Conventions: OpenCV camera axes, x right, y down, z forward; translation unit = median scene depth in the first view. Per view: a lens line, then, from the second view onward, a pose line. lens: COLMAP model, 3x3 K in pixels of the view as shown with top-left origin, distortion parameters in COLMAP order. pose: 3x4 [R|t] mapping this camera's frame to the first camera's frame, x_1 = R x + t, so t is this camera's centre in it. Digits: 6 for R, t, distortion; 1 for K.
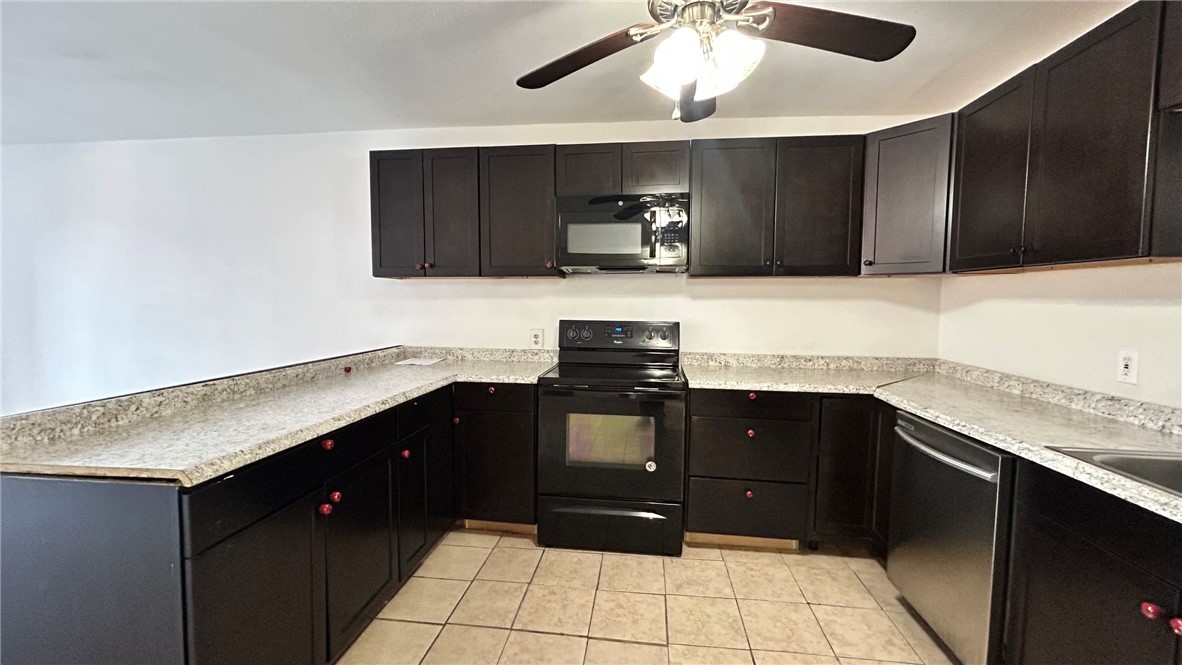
lens RADIAL K [[479.5, 0, 593.3], [0, 479.5, 330.3], [0, 0, 1]] dist [0.001433, 0.000464]
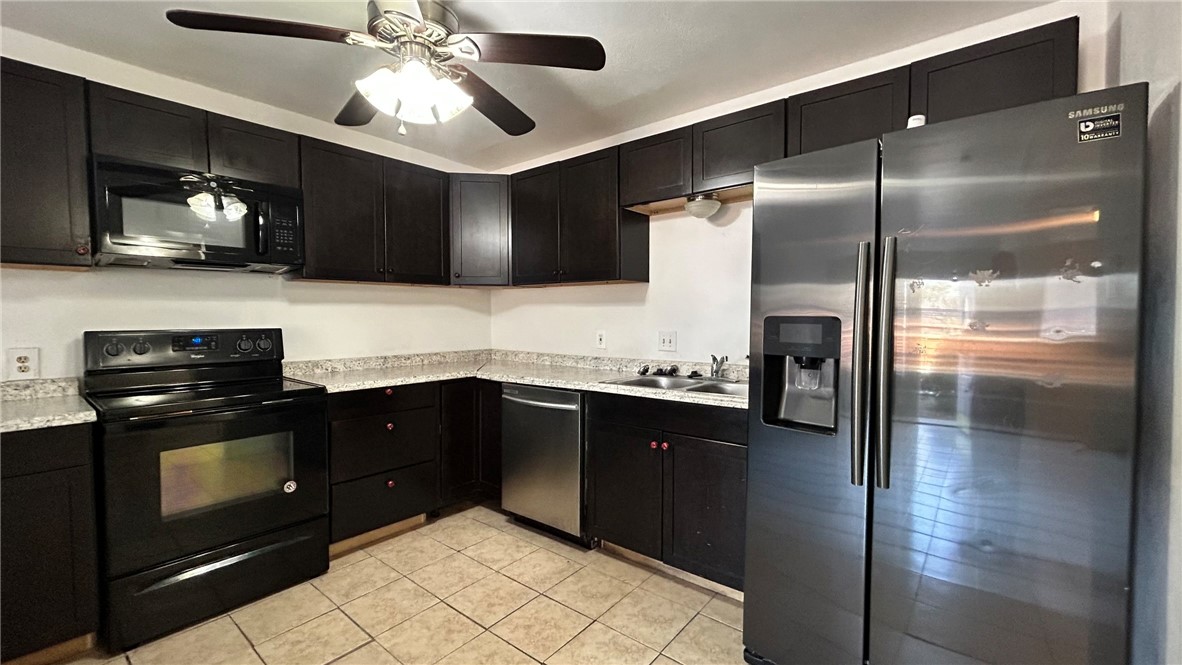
lens RADIAL K [[479.5, 0, 593.3], [0, 479.5, 330.3], [0, 0, 1]] dist [0.001433, 0.000464]
pose [[0.540188, -0.035205, 0.840808, -0.325959], [0.061343, 0.998114, 0.002381, 0.025089], [-0.839306, 0.050291, 0.541329, 0.024643]]
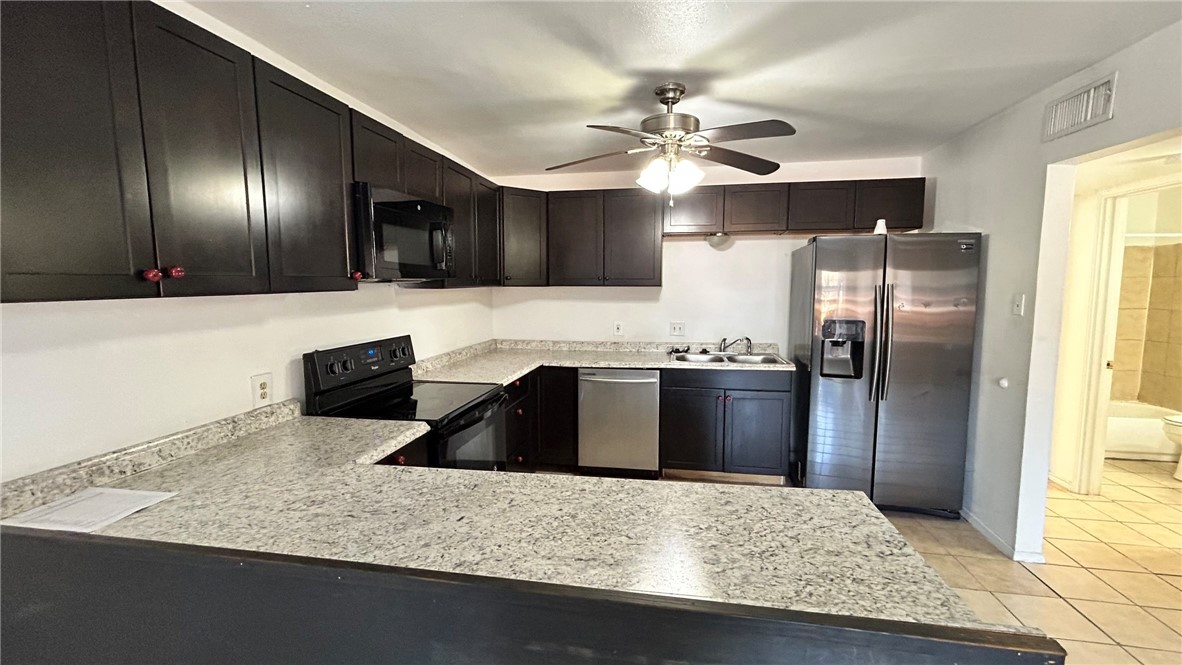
lens RADIAL K [[479.5, 0, 593.3], [0, 479.5, 330.3], [0, 0, 1]] dist [0.001433, 0.000464]
pose [[0.062587, -0.104911, 0.992510, -0.922900], [0.069199, 0.992523, 0.100549, -0.119874], [-0.995638, 0.062387, 0.069379, 0.708878]]
